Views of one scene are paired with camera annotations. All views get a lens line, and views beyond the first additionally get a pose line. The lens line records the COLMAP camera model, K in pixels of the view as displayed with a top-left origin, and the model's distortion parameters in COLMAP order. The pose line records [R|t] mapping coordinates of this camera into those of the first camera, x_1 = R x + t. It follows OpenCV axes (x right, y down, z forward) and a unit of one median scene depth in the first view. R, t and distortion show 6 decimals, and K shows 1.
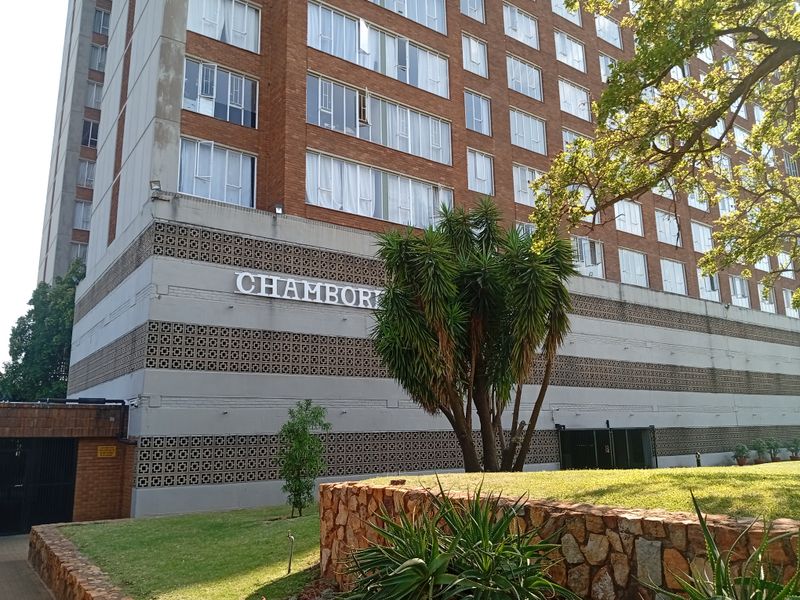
lens RADIAL K [[635.2, 0, 401.6], [0, 635.2, 303.5], [0, 0, 1]] dist [0.042314, -0.074127]
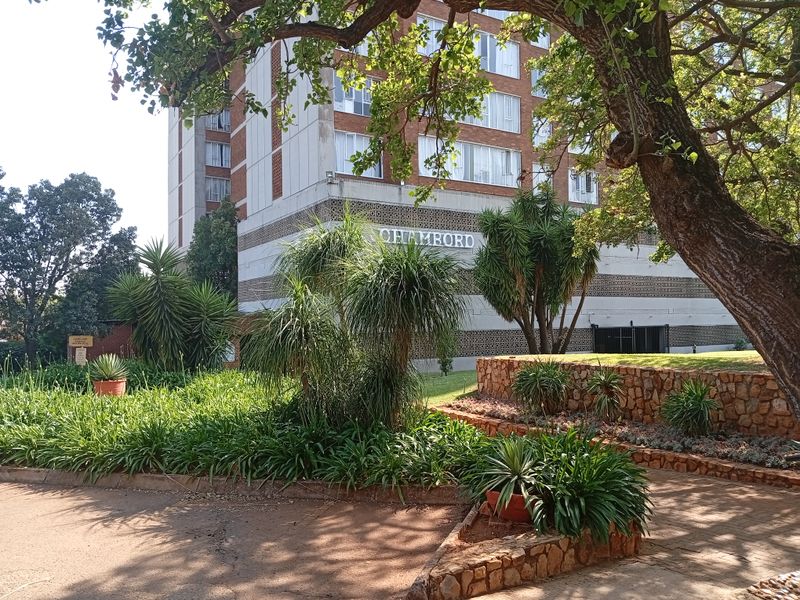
lens RADIAL K [[637.2, 0, 403.7], [0, 637.2, 308.8], [0, 0, 1]] dist [0.251017, -0.618433]
pose [[0.997703, -0.000693, -0.067743, -0.090113], [0.012866, 0.983689, 0.179416, -0.127500], [0.066514, -0.179875, 0.981438, -0.512734]]
